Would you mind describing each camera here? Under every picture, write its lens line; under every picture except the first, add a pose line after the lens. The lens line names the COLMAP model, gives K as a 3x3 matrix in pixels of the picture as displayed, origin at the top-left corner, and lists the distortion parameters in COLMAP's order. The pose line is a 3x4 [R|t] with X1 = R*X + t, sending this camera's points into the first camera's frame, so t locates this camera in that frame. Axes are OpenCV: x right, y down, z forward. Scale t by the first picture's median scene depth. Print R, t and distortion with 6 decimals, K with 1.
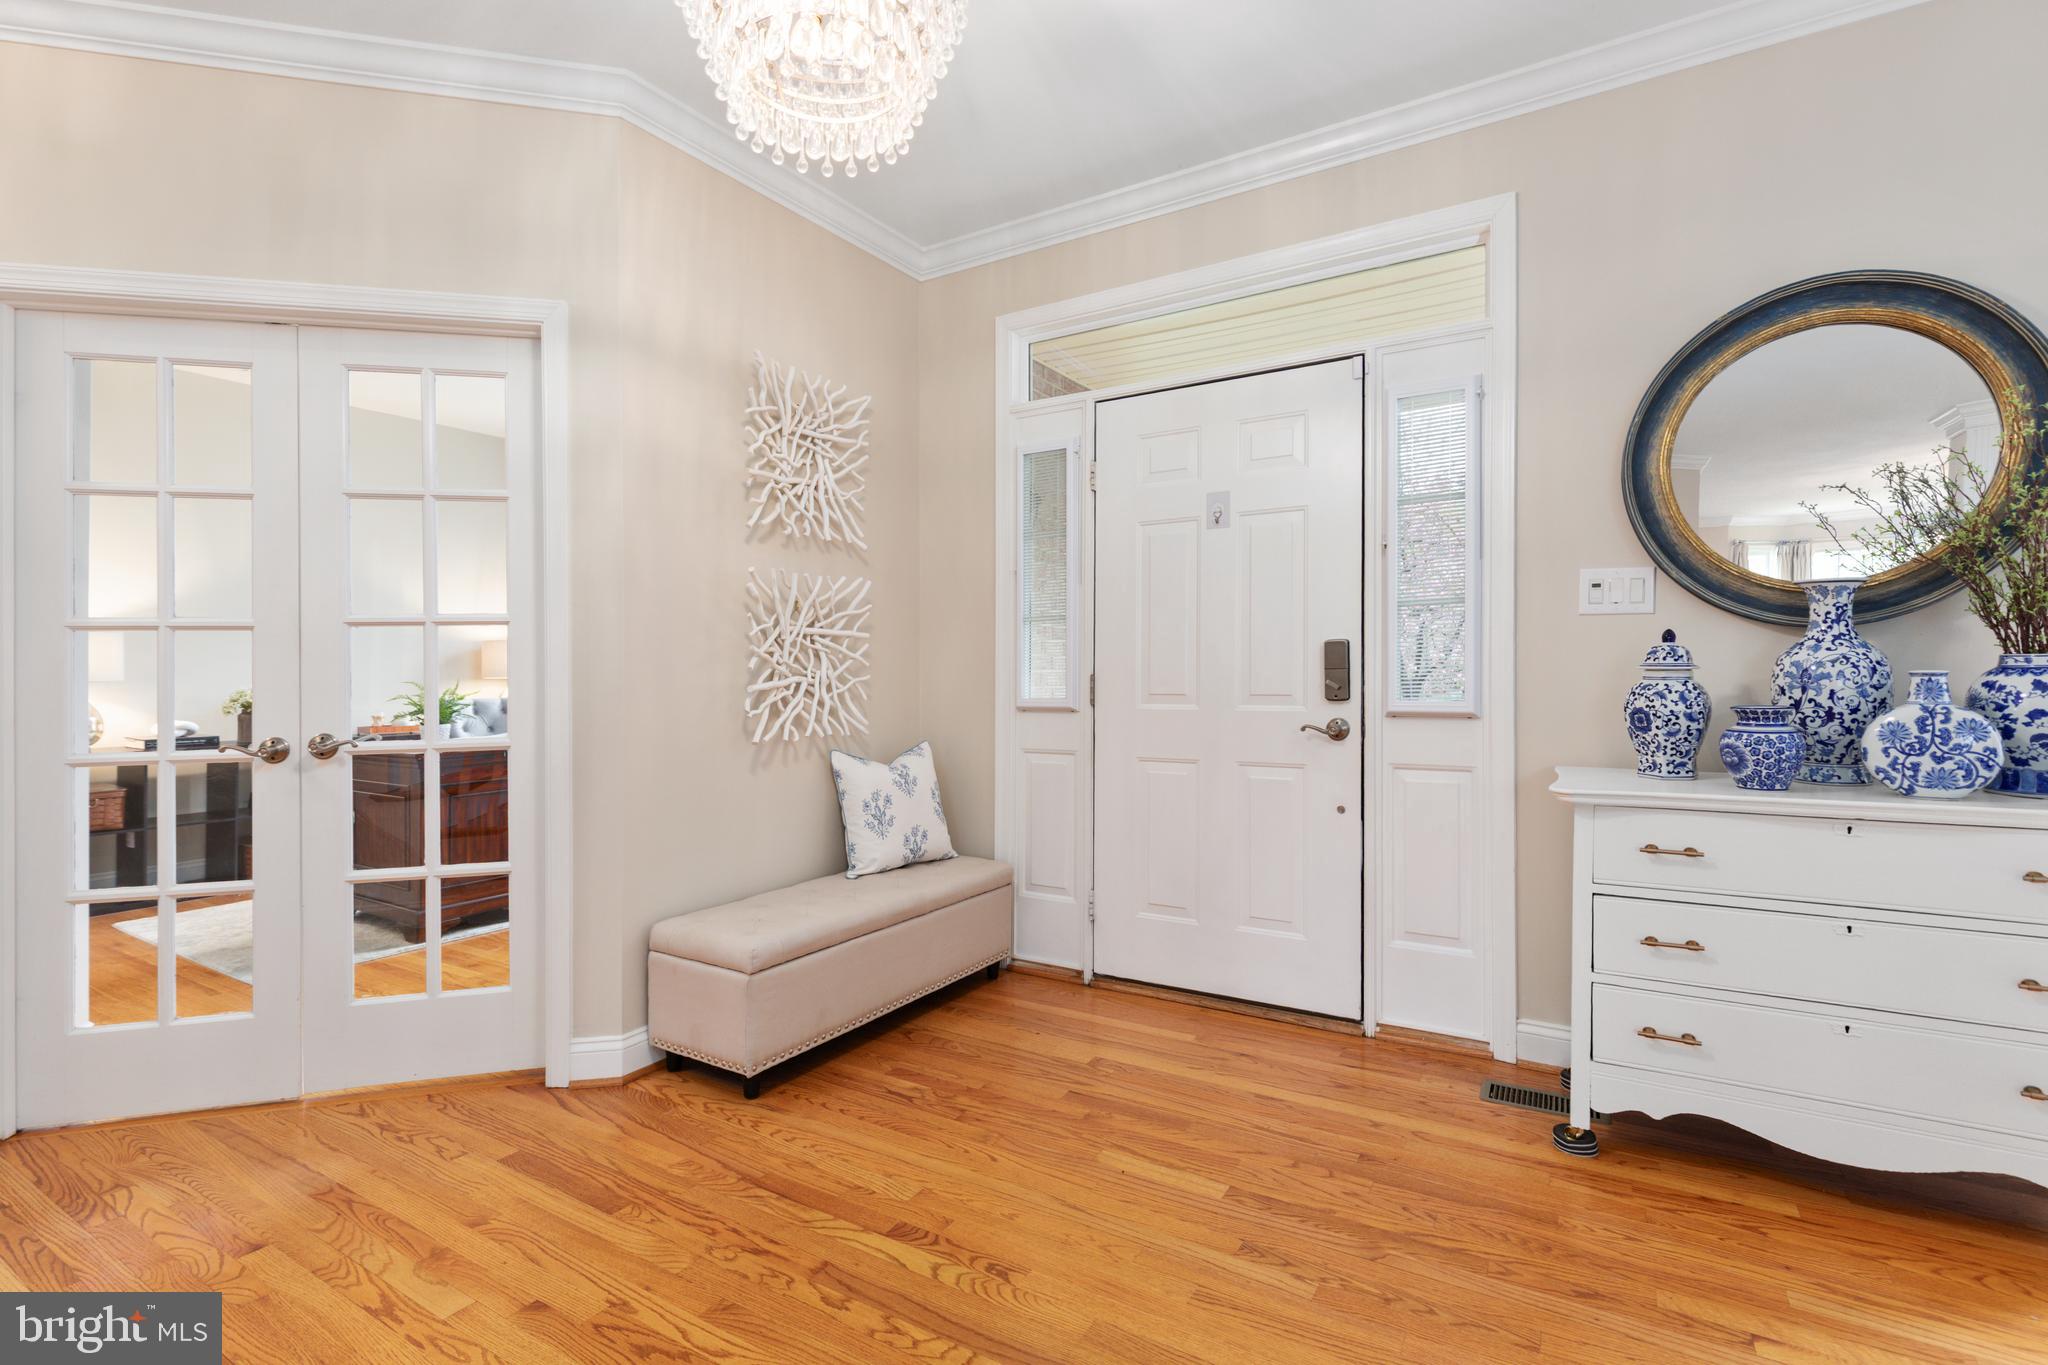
lens RADIAL K [[920.0, 0, 1030.6], [0, 920.0, 681.8], [0, 0, 1]] dist [0.001924, -0.000904]
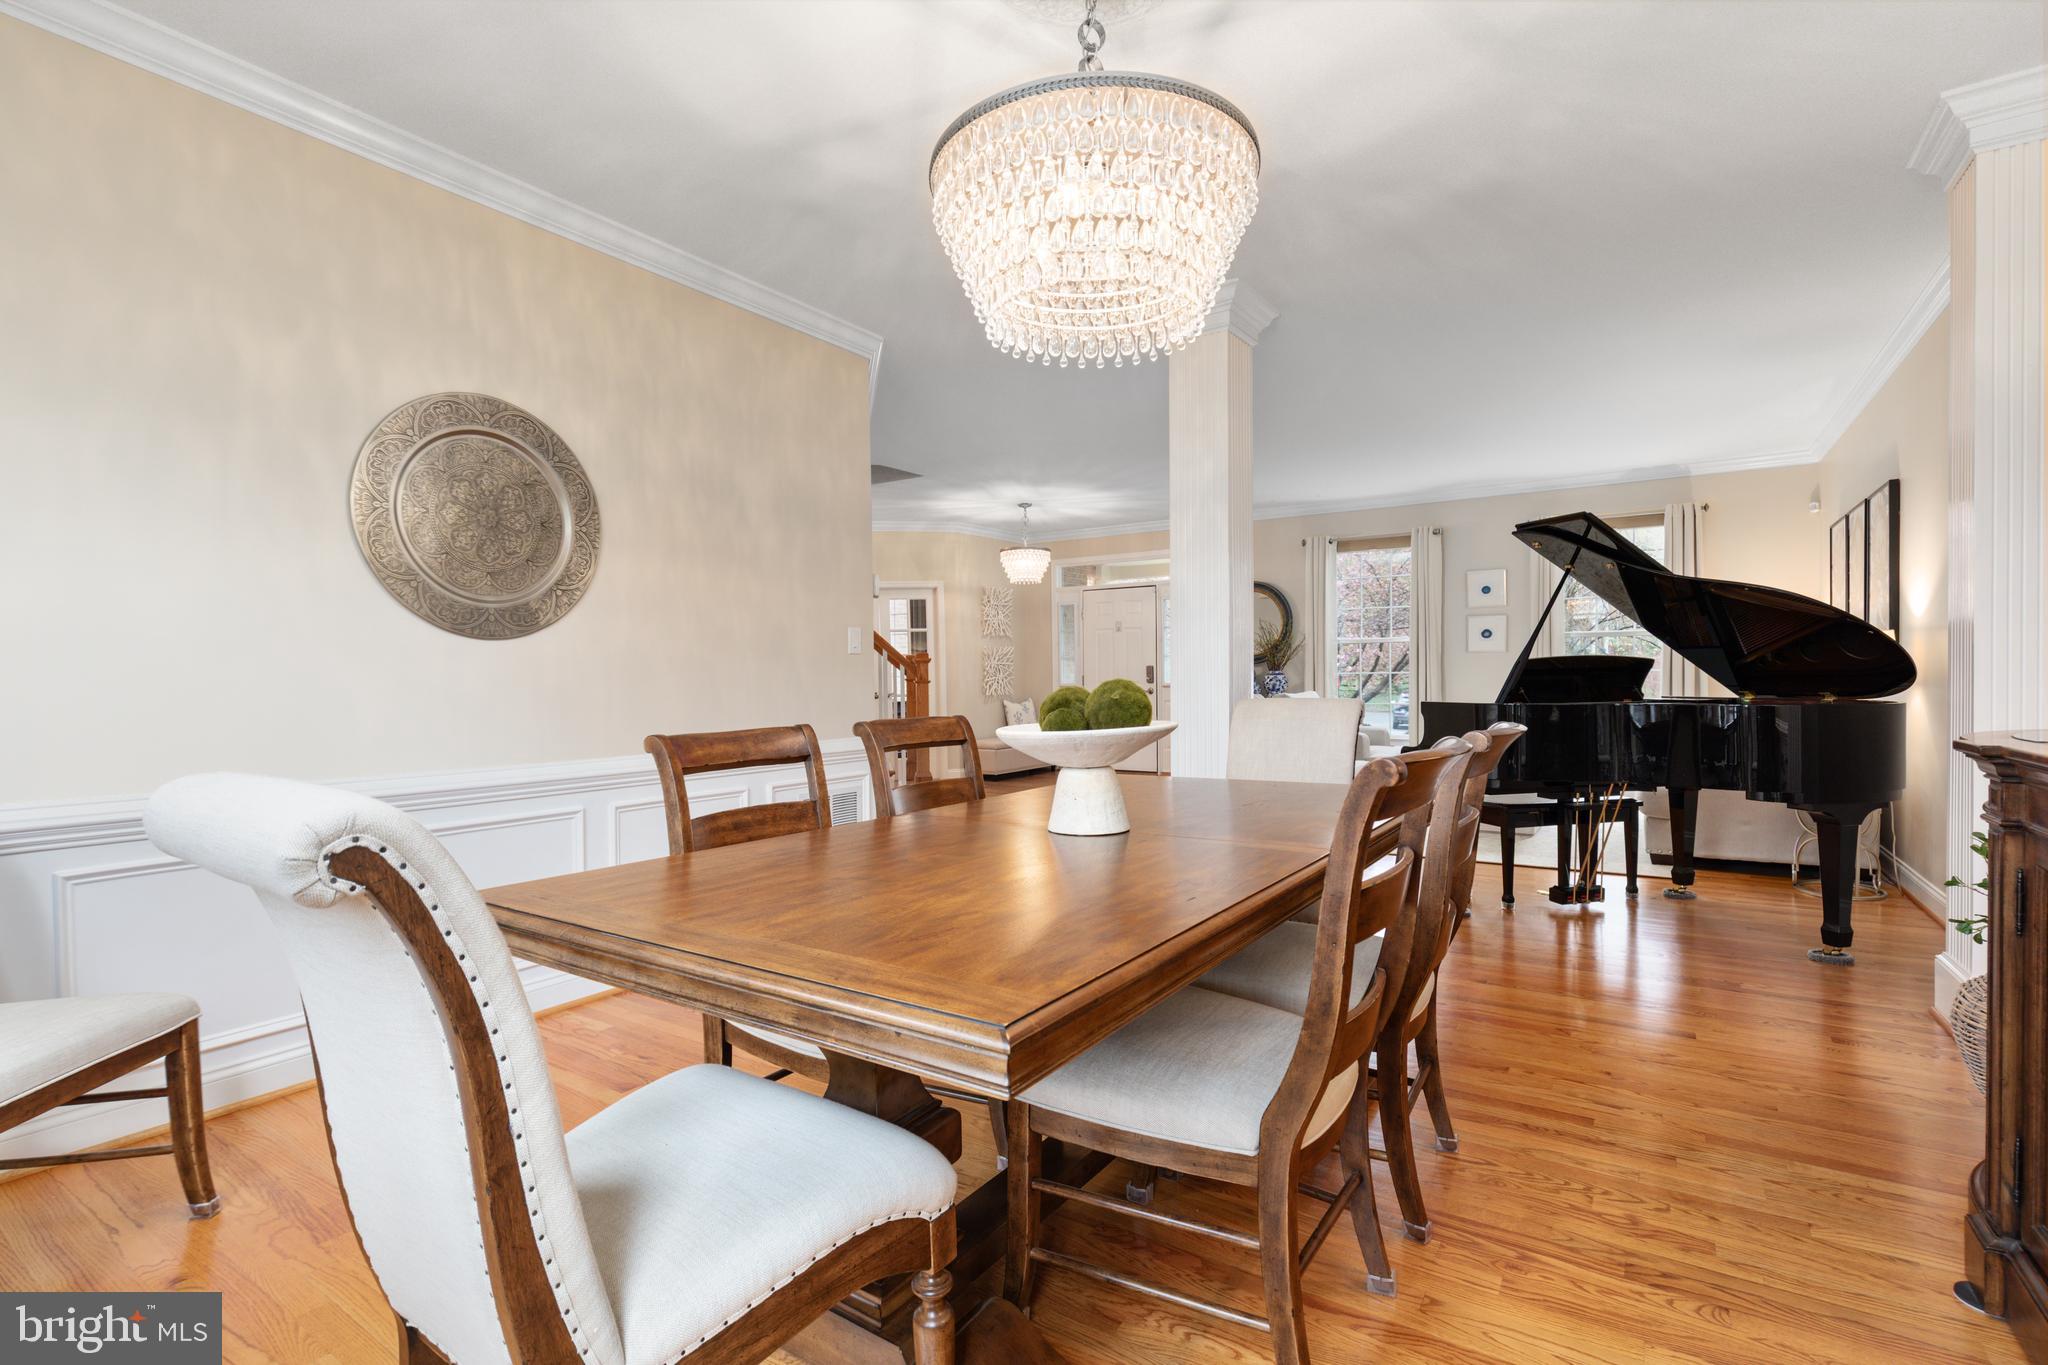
lens RADIAL K [[959.7, 0, 1024.0], [0, 959.7, 681.4], [0, 0, 1]] dist [0.000831, 0.000526]
pose [[0.999380, -0.006172, -0.034657, -0.033712], [0.006356, 0.999966, 0.005220, -0.011456], [0.034624, -0.005437, 0.999386, -3.781932]]
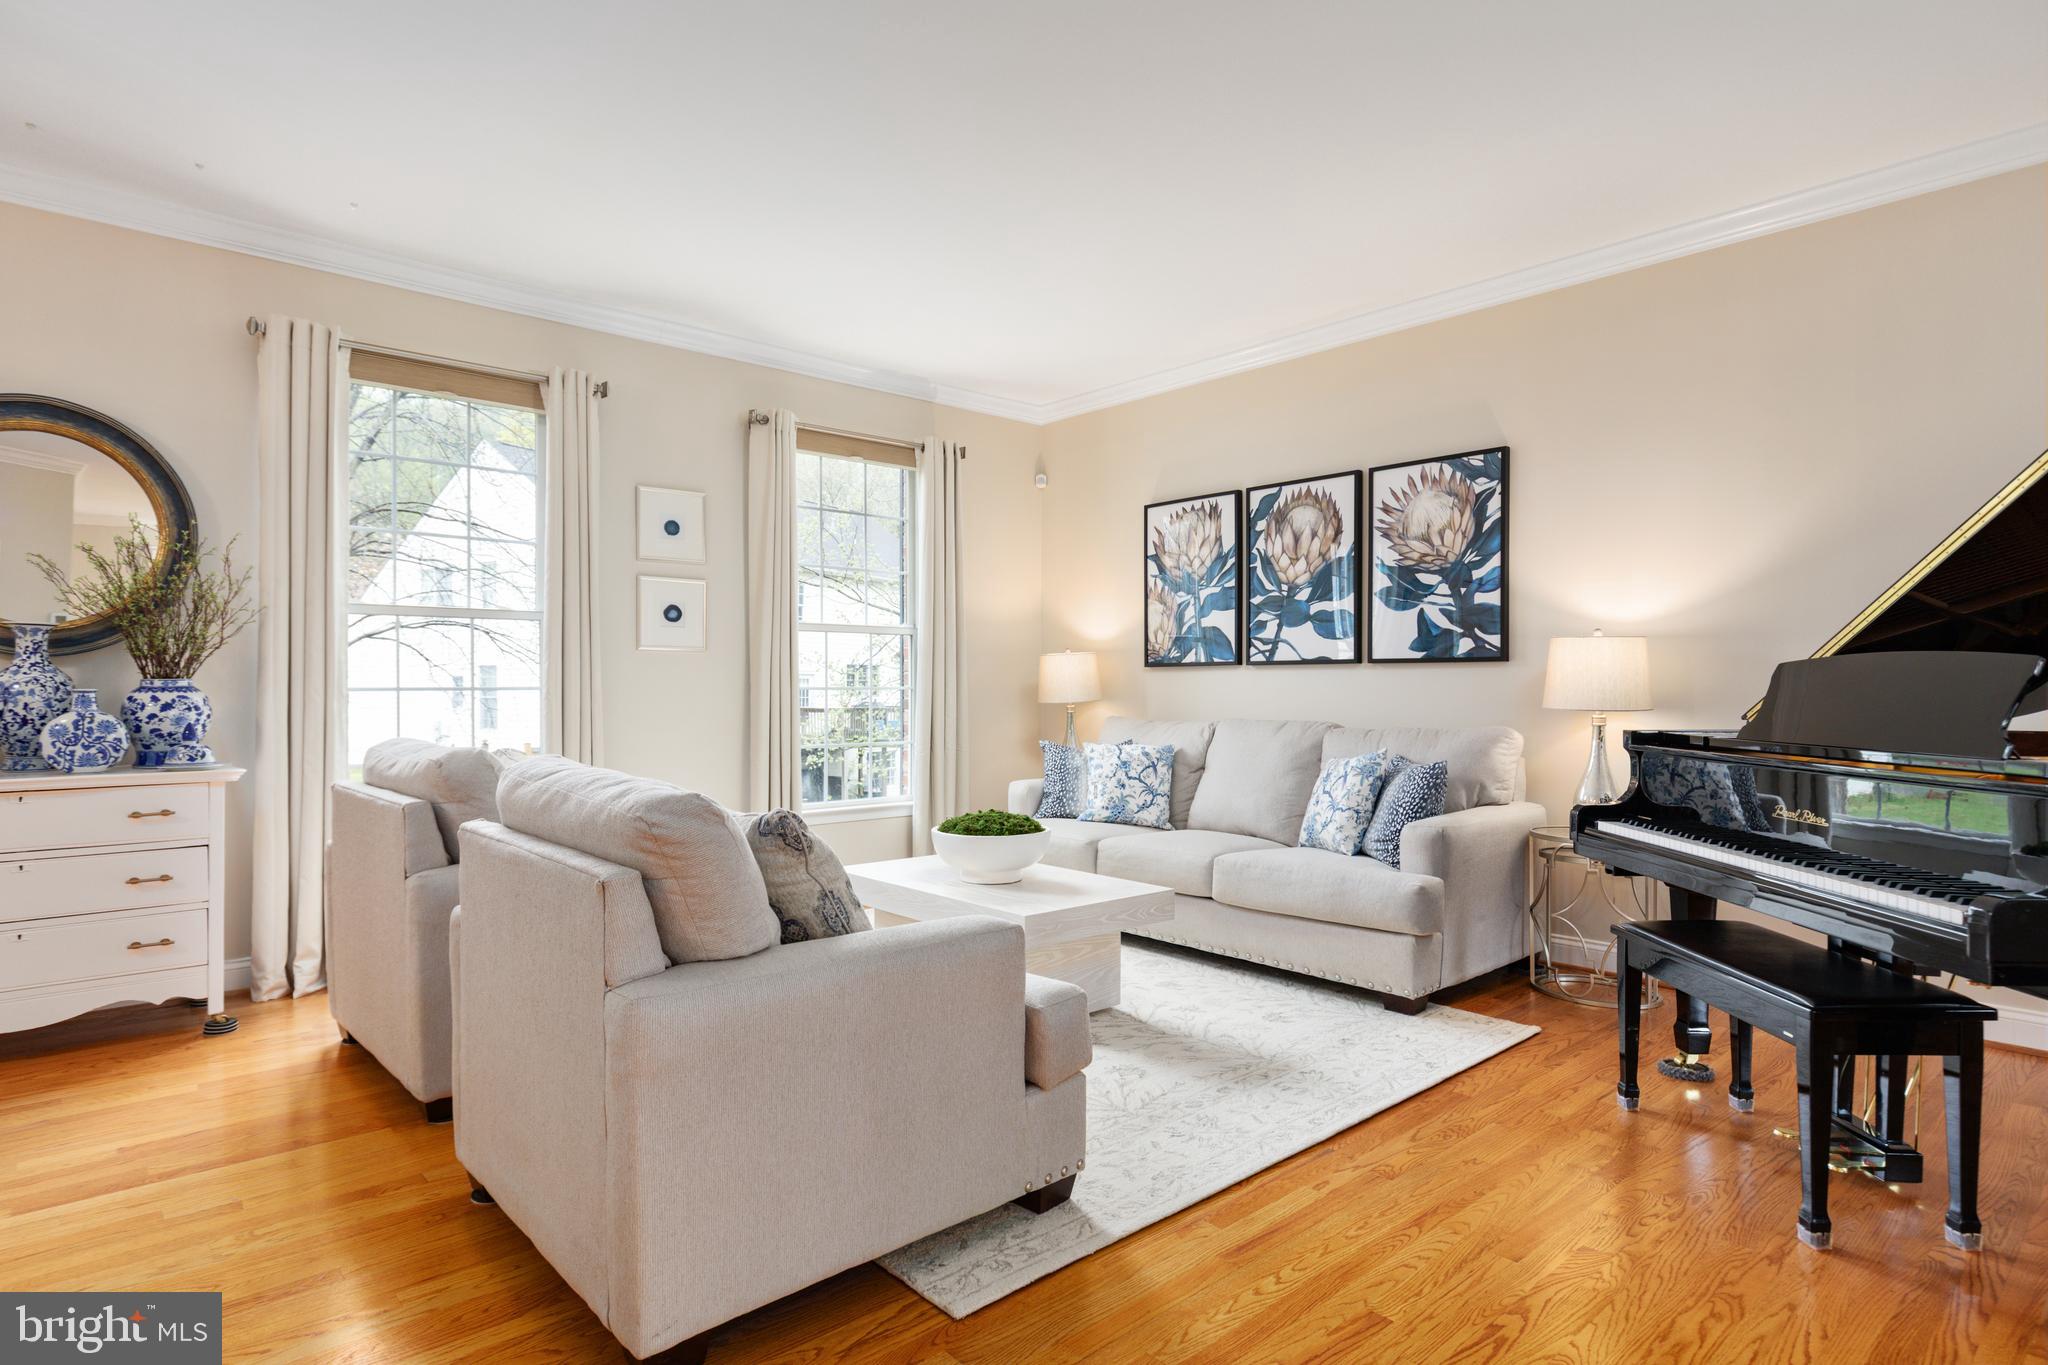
lens RADIAL K [[1112.7, 0, 1020.1], [0, 1112.7, 690.5], [0, 0, 1]] dist [0.013892, -0.000789]
pose [[0.281147, 0.002306, 0.959662, -0.350656], [0.004238, 0.999984, -0.003645, 0.002915], [-0.959655, 0.005092, 0.281133, -0.959103]]
